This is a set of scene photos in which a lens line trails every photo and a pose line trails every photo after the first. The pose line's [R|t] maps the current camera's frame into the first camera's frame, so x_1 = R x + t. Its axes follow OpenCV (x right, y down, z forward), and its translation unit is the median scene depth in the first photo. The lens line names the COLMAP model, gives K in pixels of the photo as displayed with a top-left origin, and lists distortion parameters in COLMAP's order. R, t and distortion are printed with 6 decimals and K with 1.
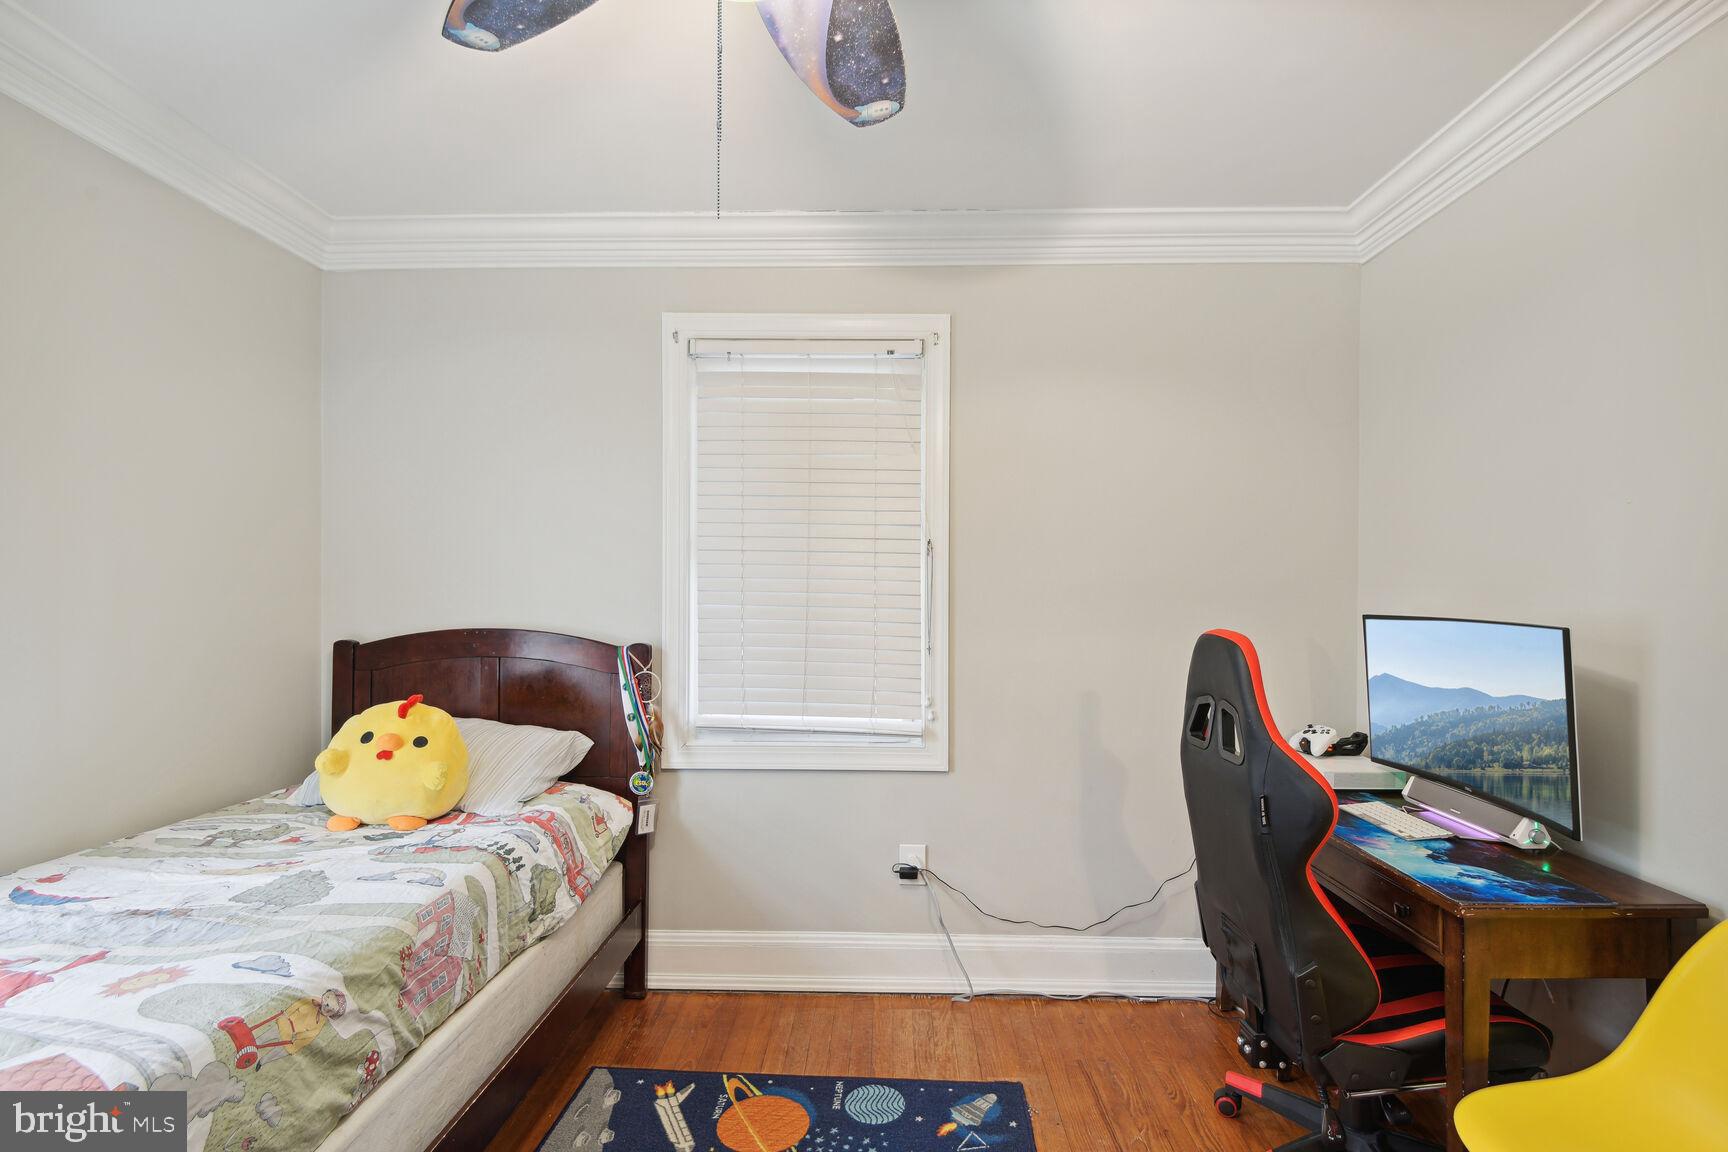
lens RADIAL K [[801.7, 0, 859.4], [0, 801.7, 583.9], [0, 0, 1]] dist [0.012311, -0.012545]
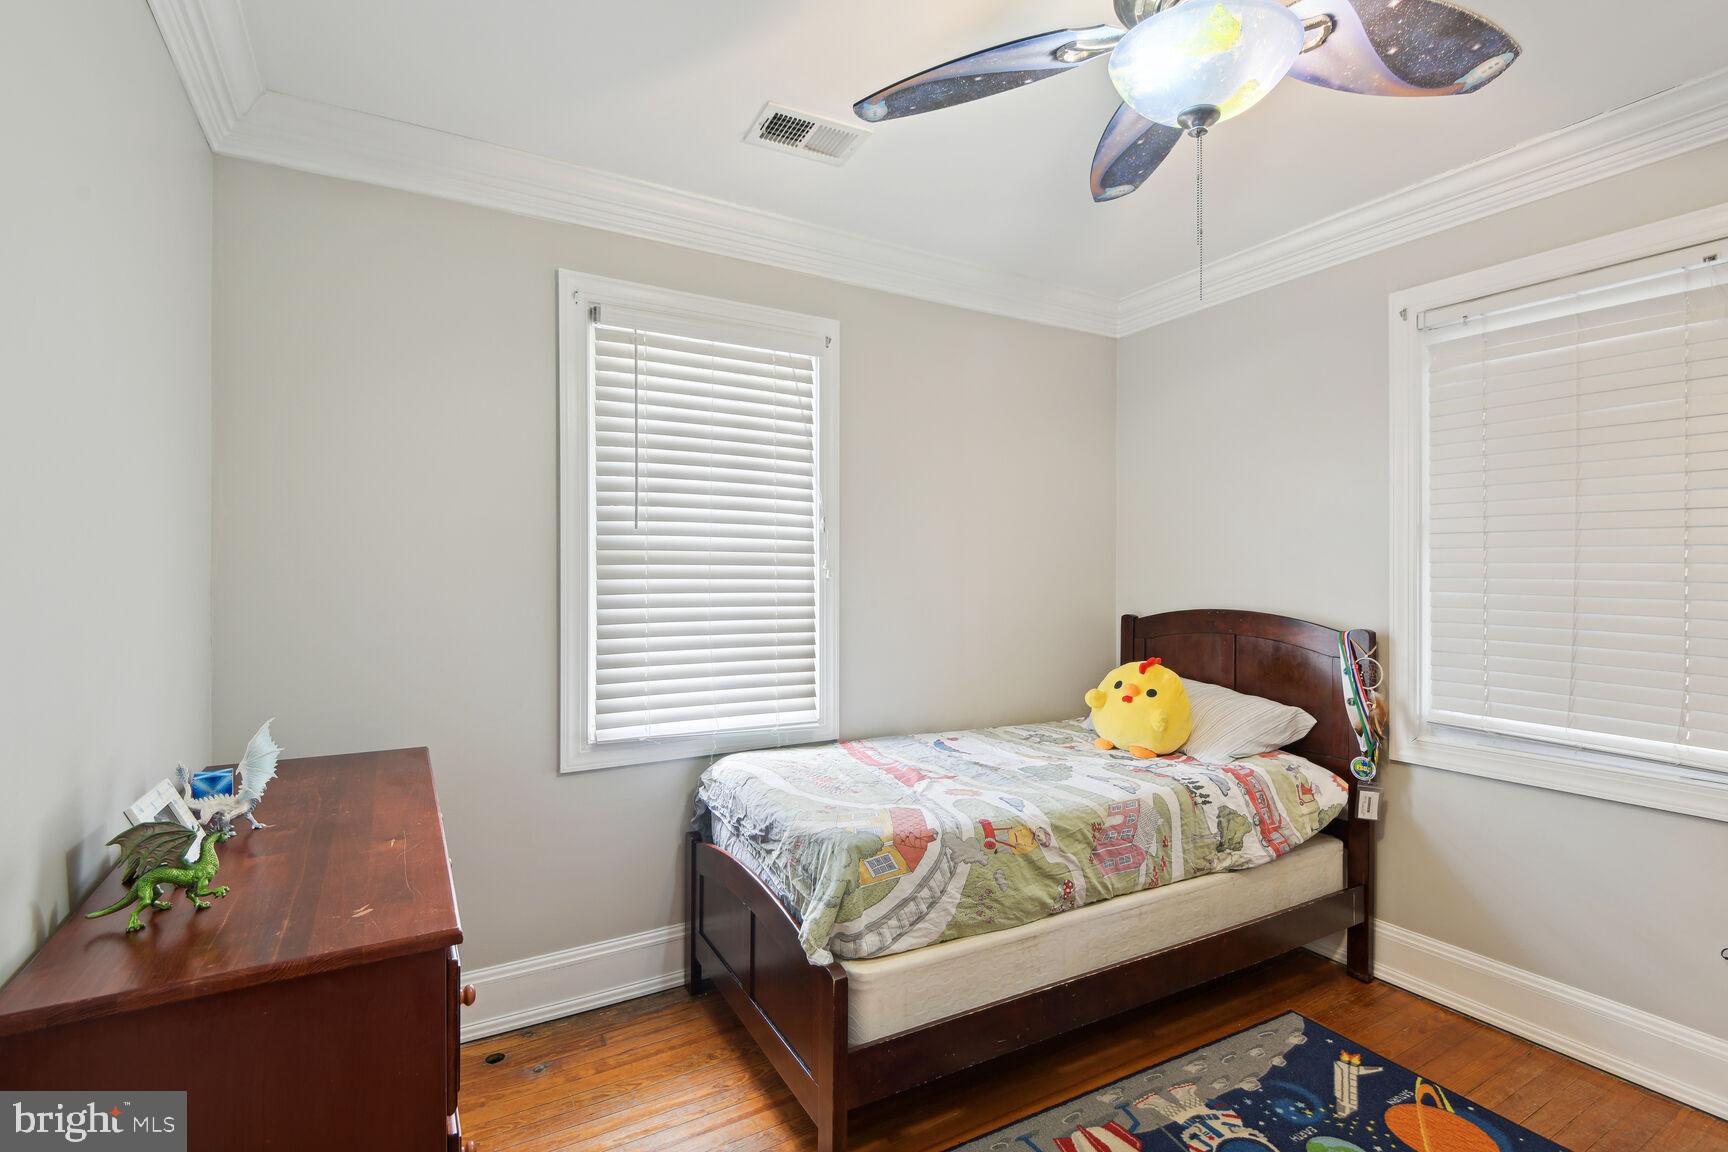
lens RADIAL K [[801.7, 0, 859.4], [0, 801.7, 583.9], [0, 0, 1]] dist [0.012311, -0.012545]
pose [[0.519583, 0.006972, -0.854392, 0.314006], [0.001480, 0.999958, 0.009059, 0.007571], [0.854419, -0.005971, 0.519550, -0.076401]]
